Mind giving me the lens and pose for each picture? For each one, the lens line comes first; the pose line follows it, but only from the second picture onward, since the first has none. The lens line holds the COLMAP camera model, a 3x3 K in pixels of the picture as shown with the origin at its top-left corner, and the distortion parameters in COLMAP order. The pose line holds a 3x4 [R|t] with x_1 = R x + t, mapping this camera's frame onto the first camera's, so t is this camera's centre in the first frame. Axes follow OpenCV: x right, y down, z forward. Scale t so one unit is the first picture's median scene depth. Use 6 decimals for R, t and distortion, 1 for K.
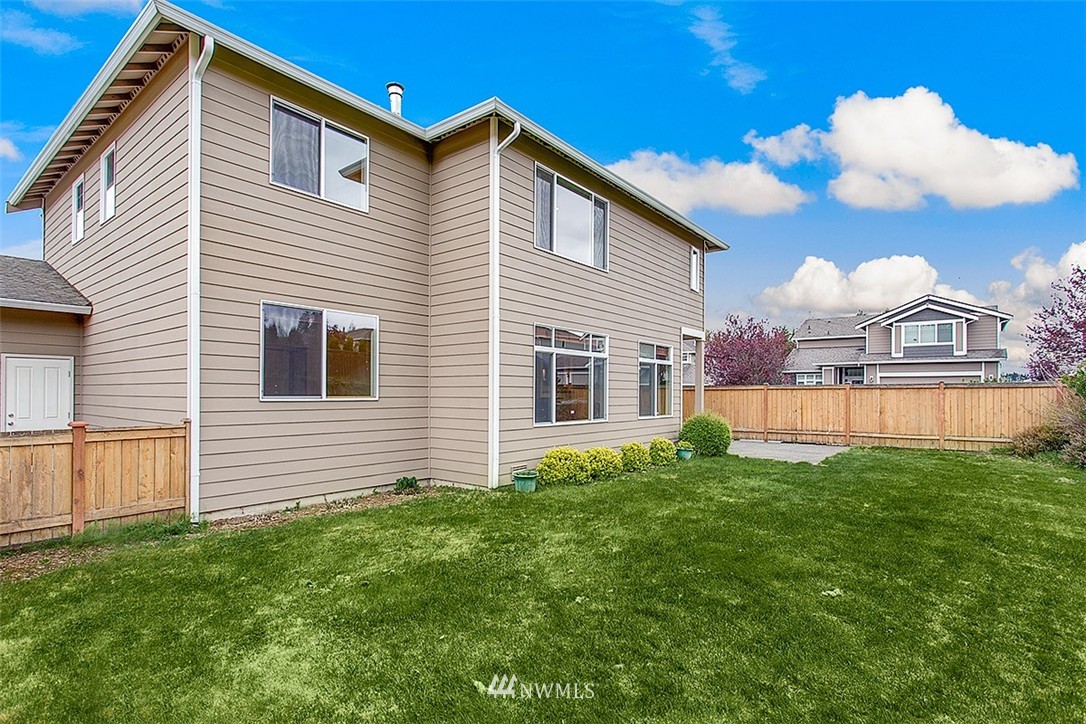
lens RADIAL K [[518.4, 0, 538.3], [0, 518.4, 391.0], [0, 0, 1]] dist [-0.003046, 0.002860]
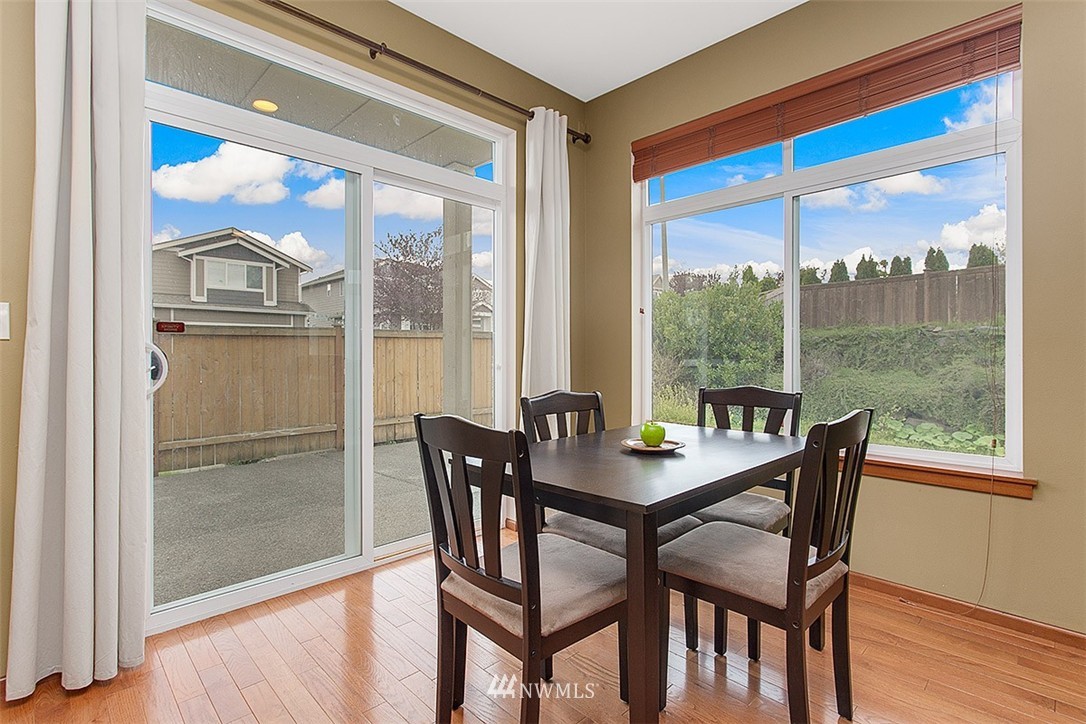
lens RADIAL K [[518.4, 0, 543.9], [0, 518.4, 356.2], [0, 0, 1]] dist [-0.003046, 0.002860]
pose [[0.114636, -0.012092, 0.993334, 0.003581], [0.000108, 0.999926, 0.012159, 0.005238], [-0.993408, -0.001286, 0.114629, 0.434993]]
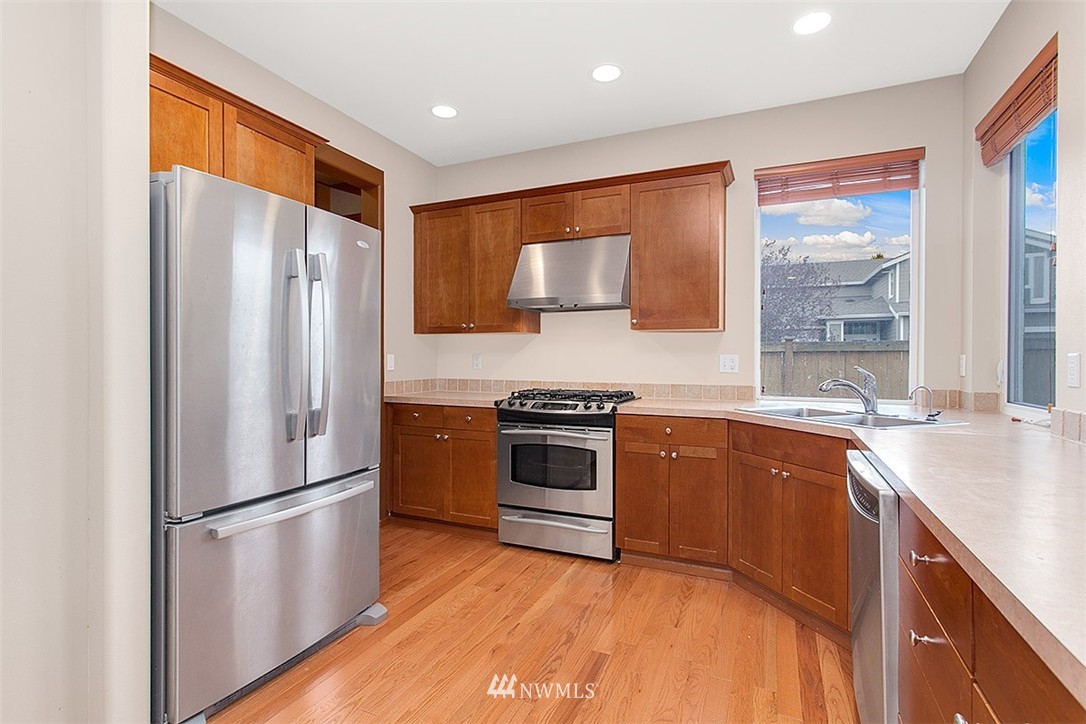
lens RADIAL K [[518.4, 0, 544.6], [0, 518.4, 359.3], [0, 0, 1]] dist [-0.003046, 0.002860]
pose [[0.966388, -0.004819, 0.257043, -0.026745], [0.002993, 0.999967, 0.007495, 0.000261], [-0.257070, -0.006473, 0.966371, 0.474587]]
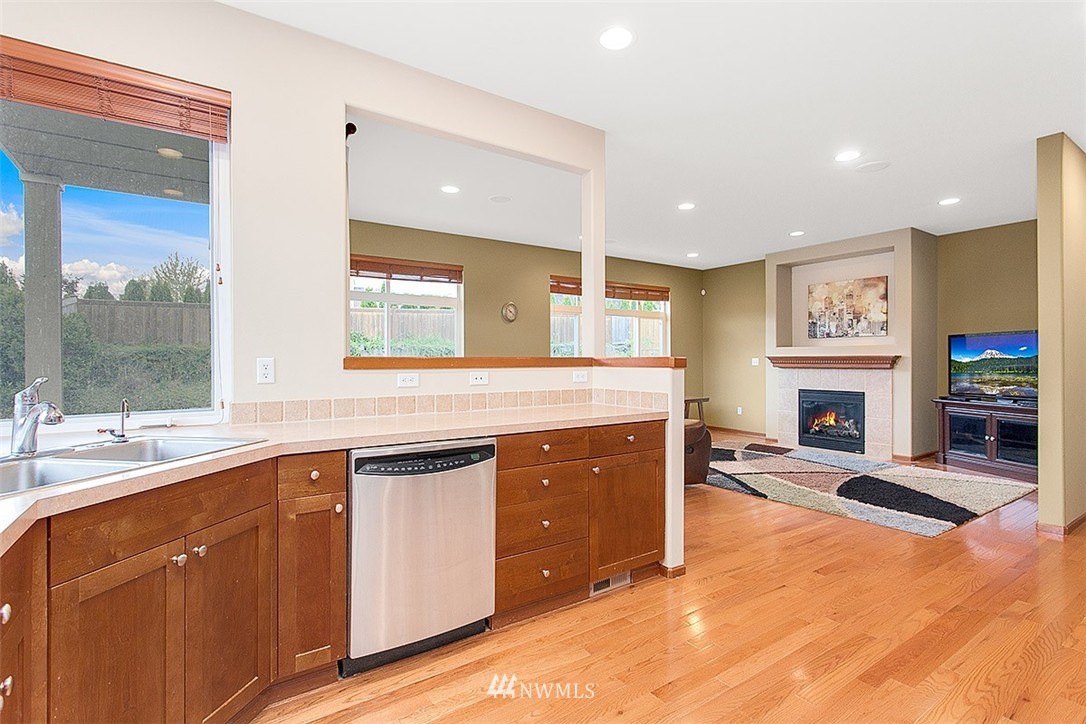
lens RADIAL K [[518.4, 0, 533.9], [0, 518.4, 356.6], [0, 0, 1]] dist [-0.003046, 0.002860]
pose [[-0.955549, -0.000560, 0.294831, -0.015679], [-0.002349, 0.999981, -0.005712, 0.000353], [-0.294822, -0.006151, -0.955532, 0.579680]]
